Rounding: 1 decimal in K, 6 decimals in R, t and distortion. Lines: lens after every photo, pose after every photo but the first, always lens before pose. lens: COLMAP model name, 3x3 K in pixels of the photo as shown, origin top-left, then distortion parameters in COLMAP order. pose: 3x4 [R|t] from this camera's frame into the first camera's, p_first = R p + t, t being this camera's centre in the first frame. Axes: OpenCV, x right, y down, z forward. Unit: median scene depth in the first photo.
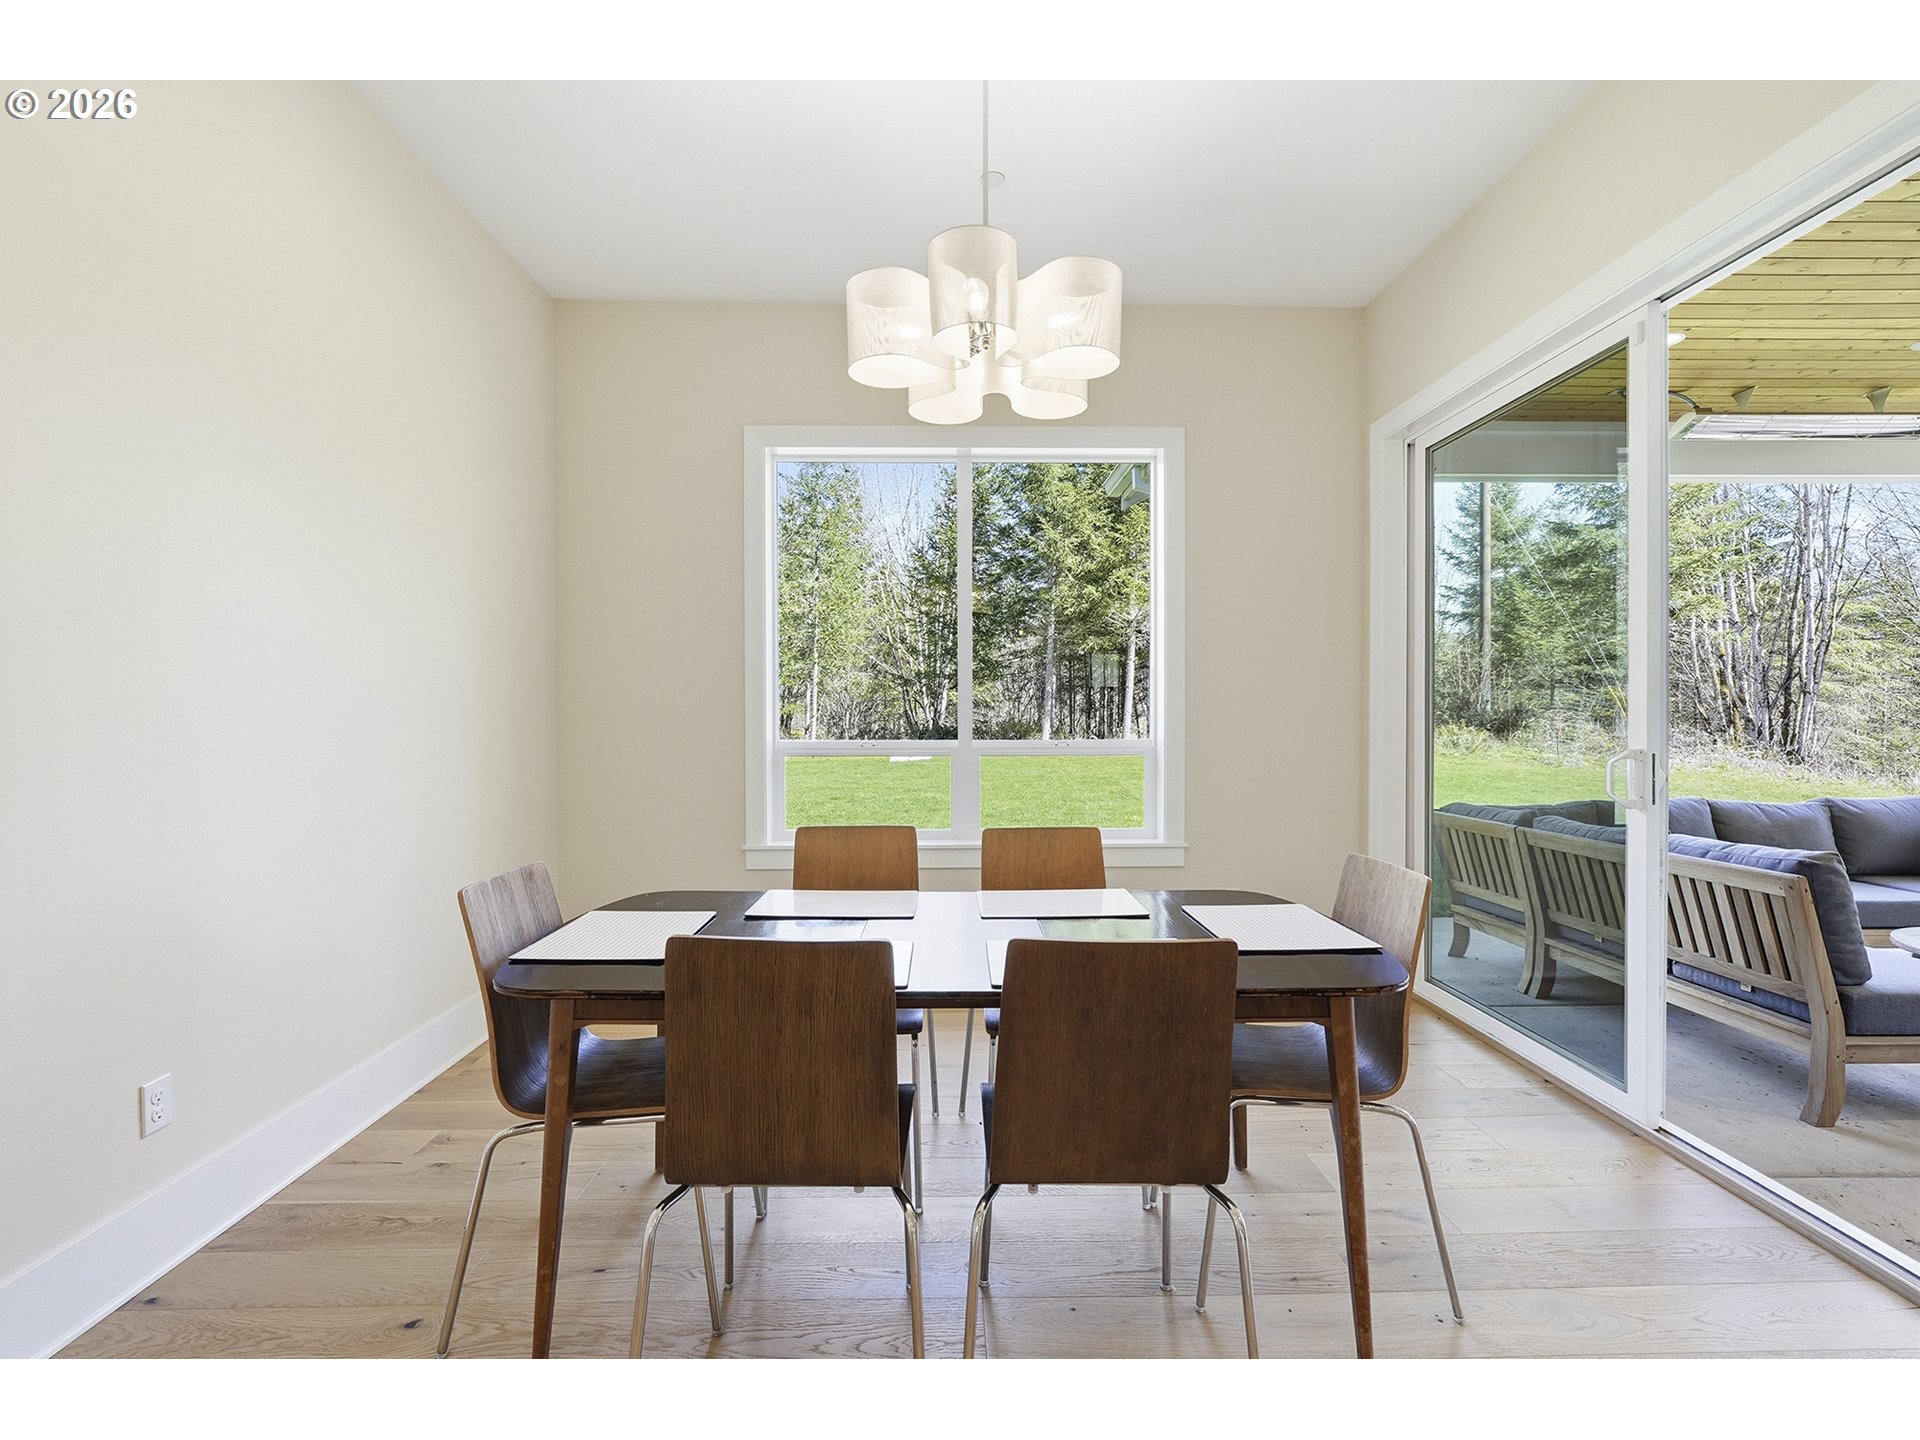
lens RADIAL K [[861.9, 0, 965.3], [0, 861.9, 717.6], [0, 0, 1]] dist [-0.002222, 0.002186]
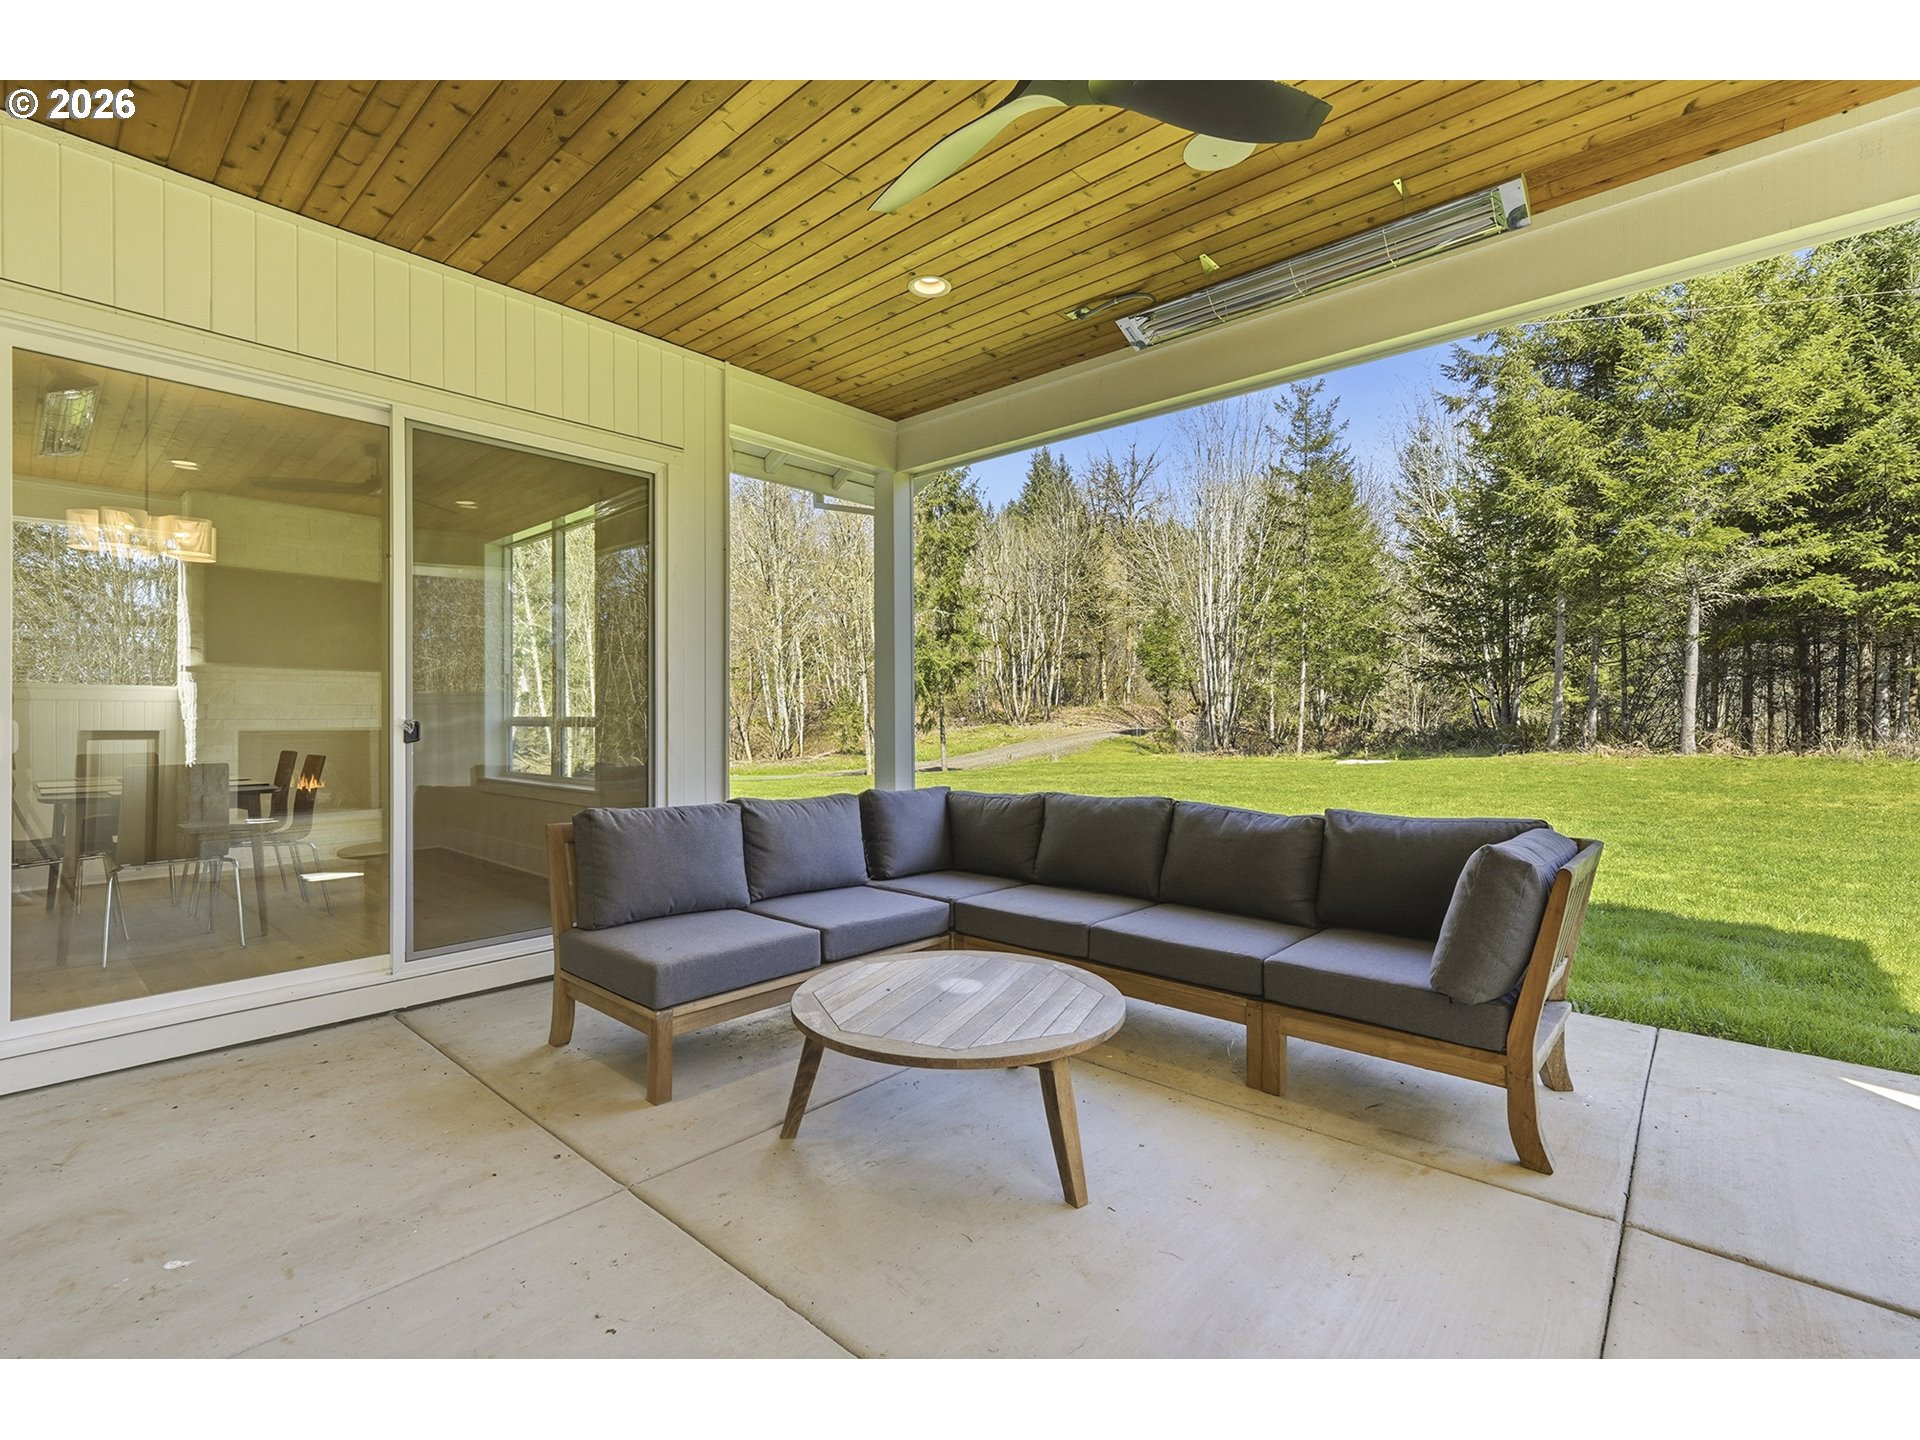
lens RADIAL K [[861.9, 0, 957.5], [0, 861.9, 718.1], [0, 0, 1]] dist [-0.002222, 0.002186]
pose [[0.731056, -0.000580, -0.682317, 0.258666], [-0.003051, 0.999987, -0.004120, 0.005797], [0.682311, 0.005094, 0.731045, 0.063399]]
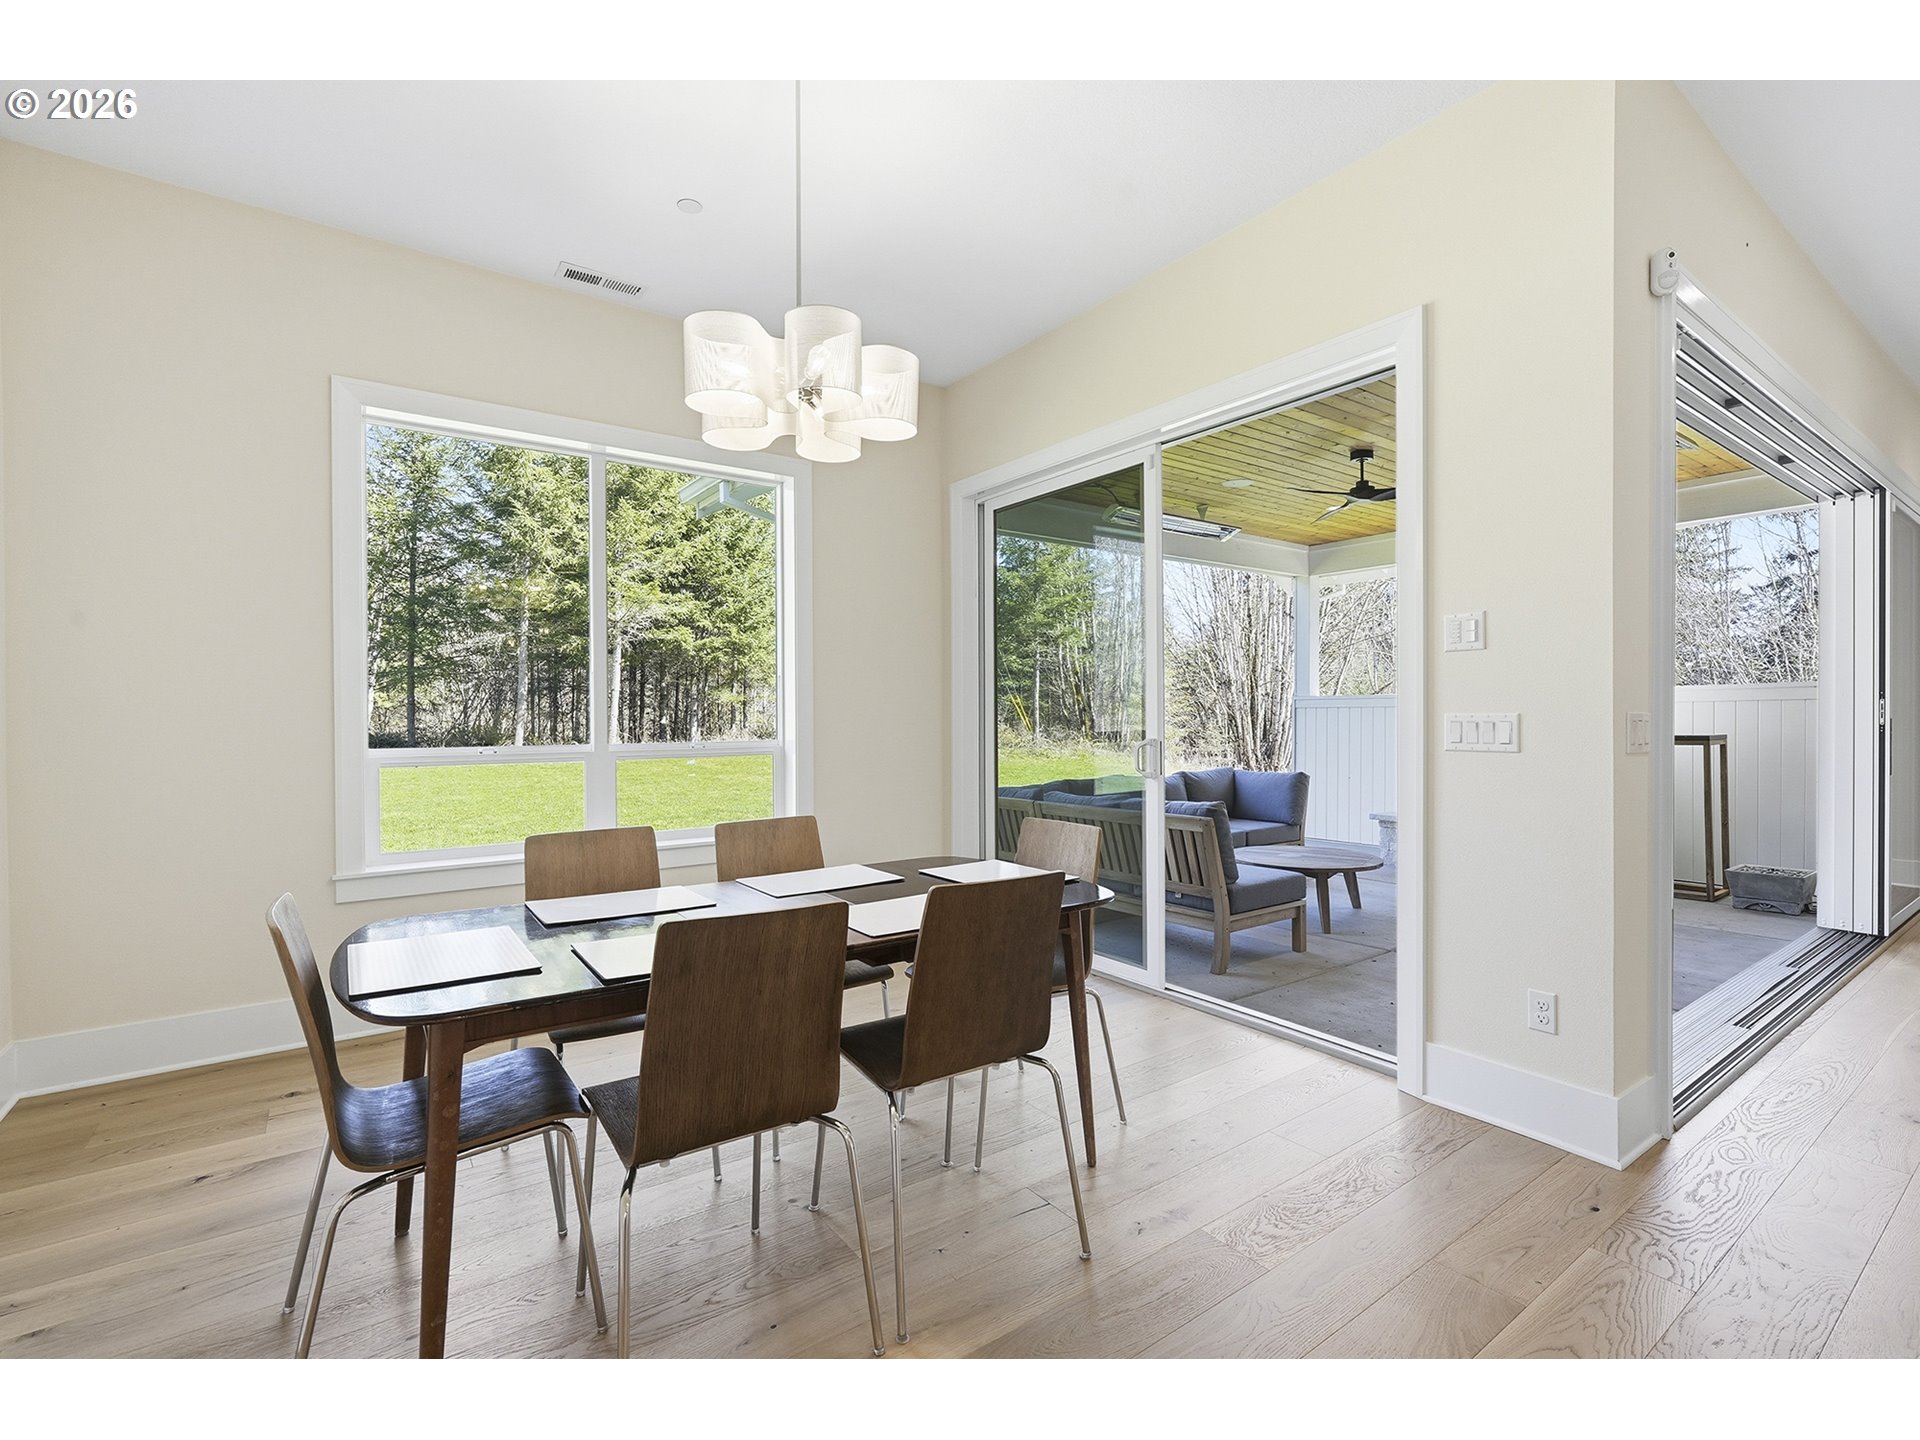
lens RADIAL K [[861.9, 0, 952.5], [0, 861.9, 714.0], [0, 0, 1]] dist [-0.002222, 0.002186]
pose [[0.829281, -0.001877, 0.558829, -0.036806], [0.006751, 0.999955, -0.006659, 0.000051], [-0.558792, 0.009295, 0.829256, -0.005561]]
